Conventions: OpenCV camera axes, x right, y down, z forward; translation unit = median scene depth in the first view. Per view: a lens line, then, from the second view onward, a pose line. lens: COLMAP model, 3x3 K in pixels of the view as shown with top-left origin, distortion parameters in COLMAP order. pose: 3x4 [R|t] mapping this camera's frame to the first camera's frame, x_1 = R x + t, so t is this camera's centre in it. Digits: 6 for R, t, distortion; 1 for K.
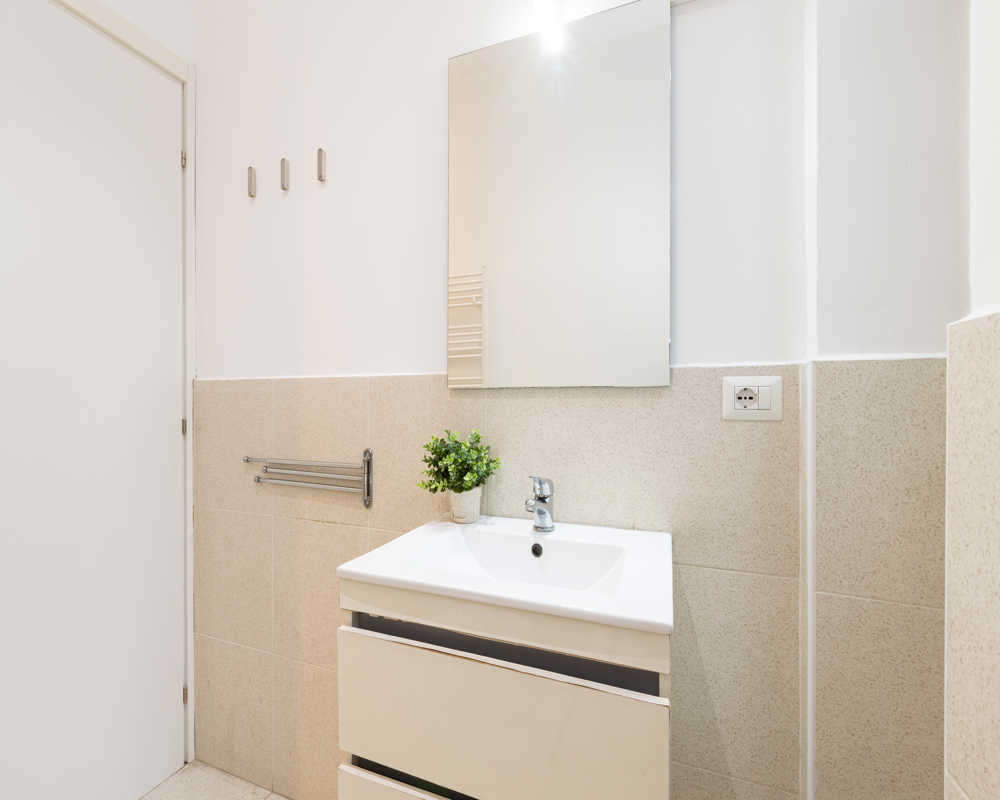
lens RADIAL K [[455.4, 0, 489.7], [0, 455.4, 400.5], [0, 0, 1]] dist [0.000154, -0.000483]
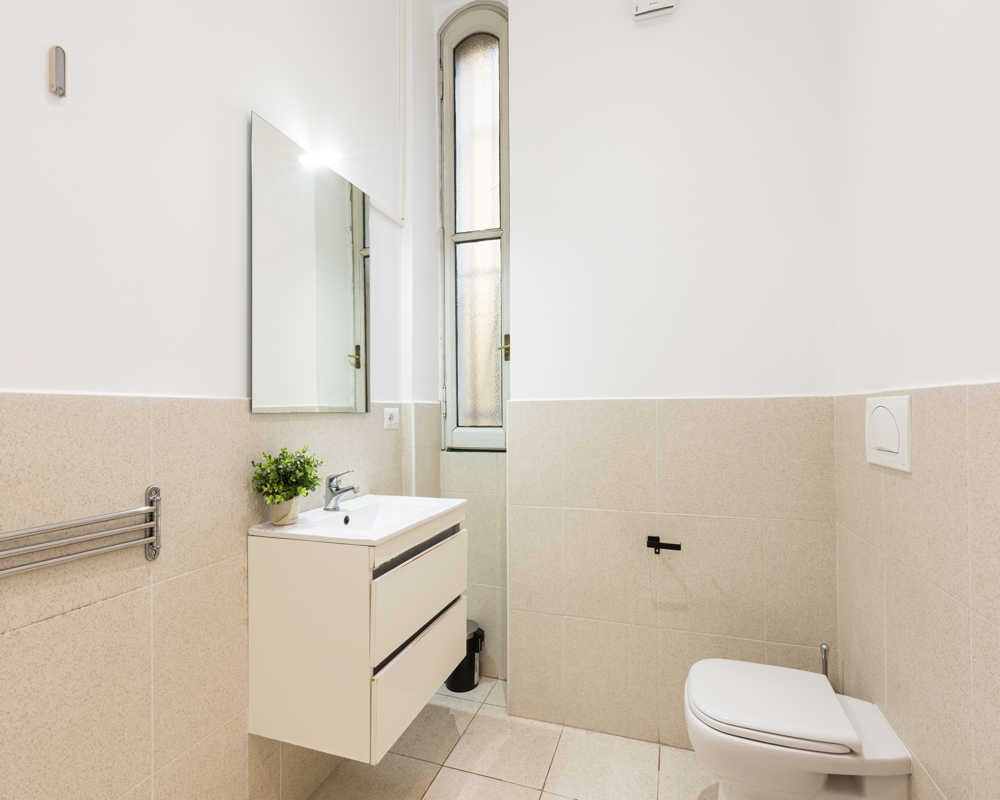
lens RADIAL K [[455.4, 0, 526.2], [0, 455.4, 406.2], [0, 0, 1]] dist [0.000154, -0.000483]
pose [[-0.079711, 0.015723, 0.996694, -1.024262], [0.008640, 0.999849, -0.015082, -0.016782], [-0.996781, 0.007409, -0.079835, 0.360542]]
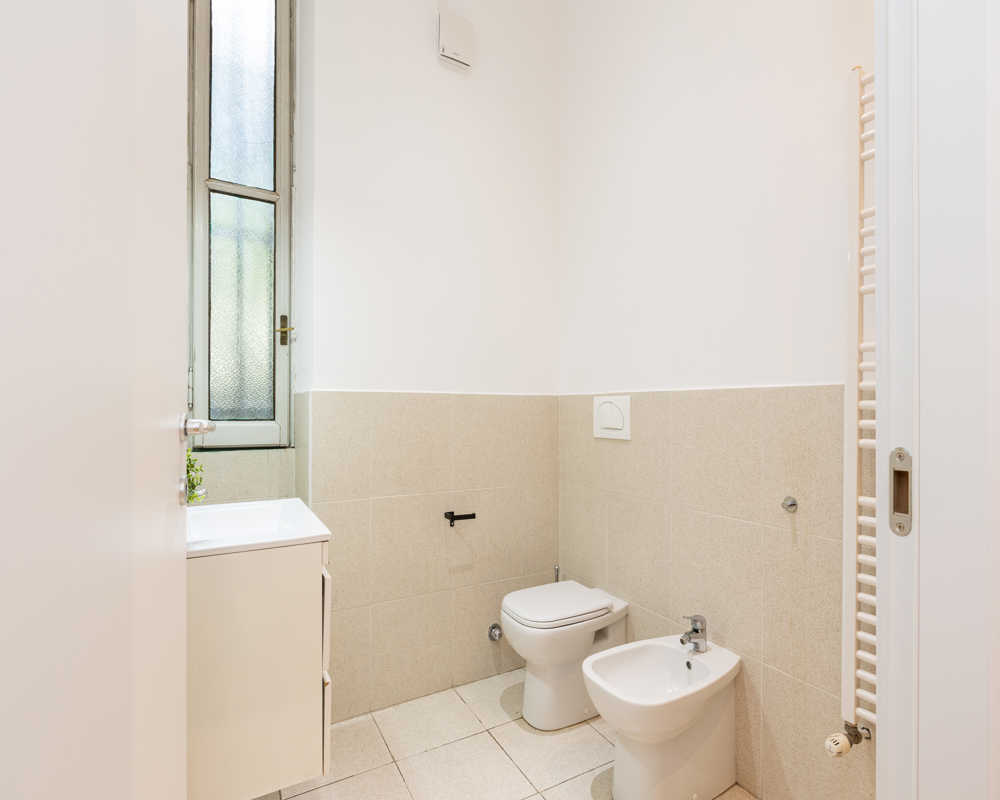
lens RADIAL K [[505.8, 0, 502.9], [0, 505.8, 406.8], [0, 0, 1]] dist [0.007703, 0.000998]
pose [[-0.779590, 0.005790, 0.626263, -0.951159], [0.001958, 0.999975, -0.006808, 0.000121], [-0.626287, -0.004081, -0.779582, 1.021558]]
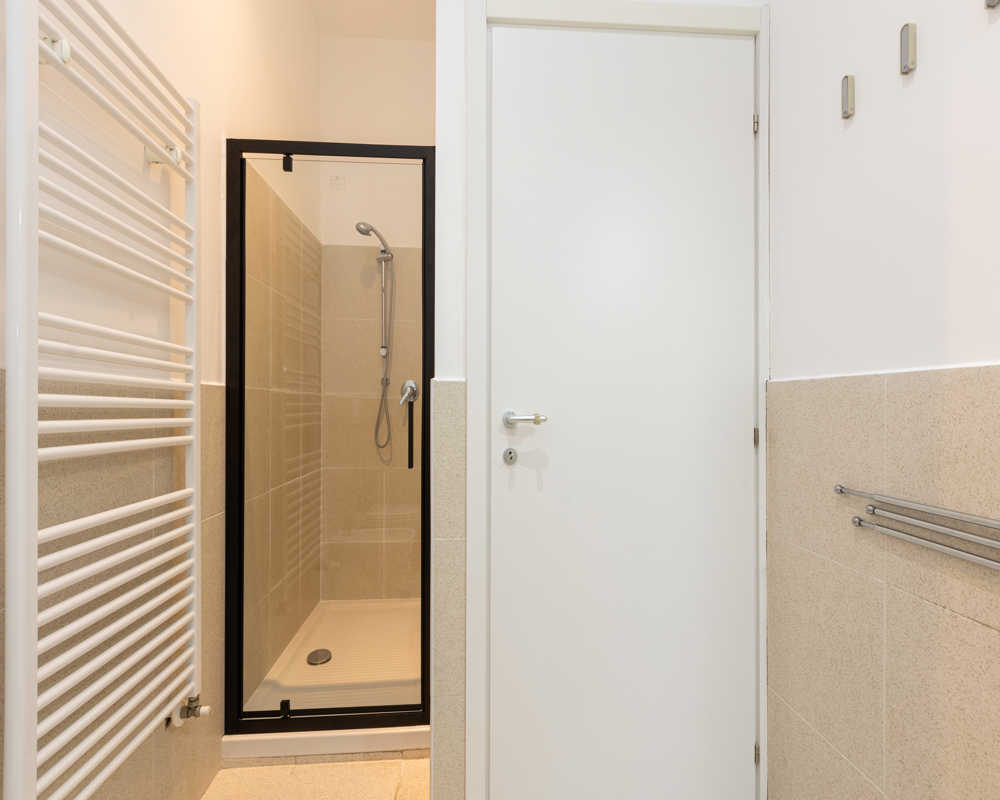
lens RADIAL K [[455.4, 0, 501.4], [0, 455.4, 403.7], [0, 0, 1]] dist [0.000154, -0.000483]
pose [[0.452544, -0.000544, -0.891742, -0.142614], [-0.001818, 0.999997, -0.001533, -0.002124], [0.891740, 0.002315, 0.452541, 0.212366]]
